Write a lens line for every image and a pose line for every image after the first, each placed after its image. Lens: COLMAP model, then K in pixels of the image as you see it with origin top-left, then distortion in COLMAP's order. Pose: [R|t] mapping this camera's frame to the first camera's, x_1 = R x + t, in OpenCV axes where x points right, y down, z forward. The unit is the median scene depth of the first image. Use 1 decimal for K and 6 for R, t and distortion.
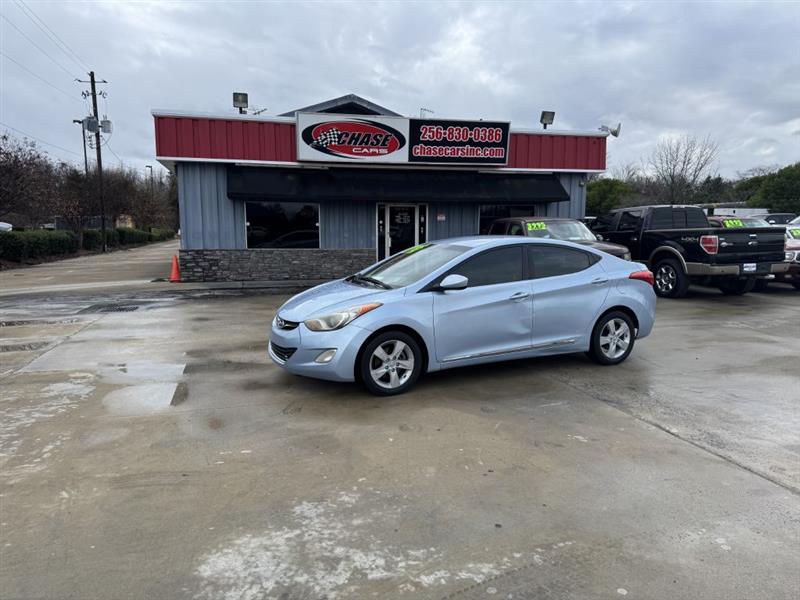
lens RADIAL K [[585.5, 0, 399.3], [0, 585.5, 308.9], [0, 0, 1]] dist [0.082085, -0.119027]
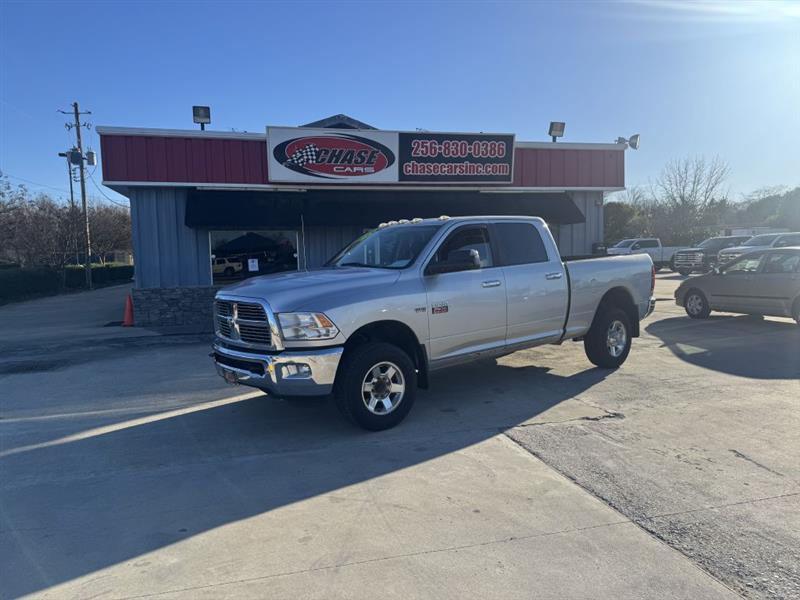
lens RADIAL K [[577.7, 0, 399.8], [0, 577.7, 301.6], [0, 0, 1]] dist [0.086847, -0.114012]
pose [[0.999727, -0.020879, -0.010445, 0.021918], [0.020224, 0.998033, -0.059341, -0.021883], [0.011663, 0.059113, 0.998183, 0.153650]]
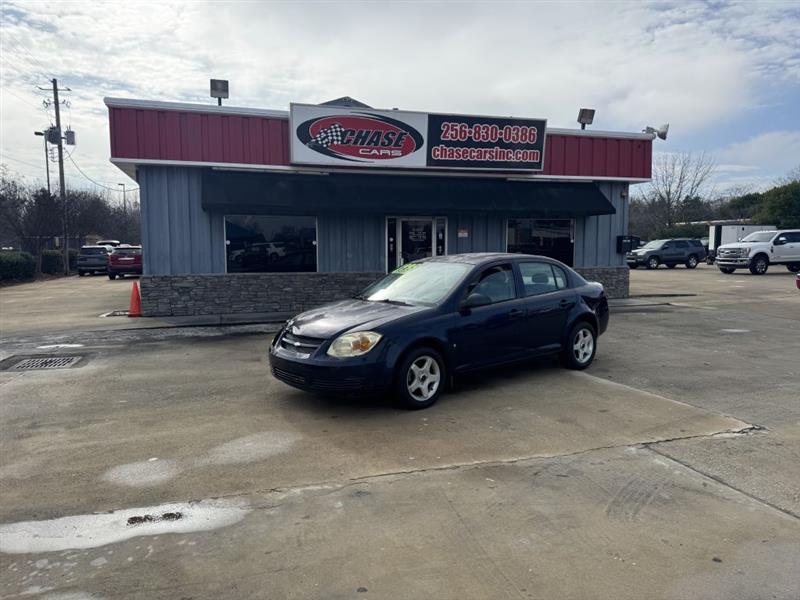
lens RADIAL K [[577.5, 0, 397.2], [0, 577.5, 300.9], [0, 0, 1]] dist [0.078920, -0.108213]
pose [[0.999322, -0.007550, 0.036037, -0.054609], [0.009156, 0.998963, -0.044604, -0.026903], [-0.035663, 0.044904, 0.998355, 0.200976]]
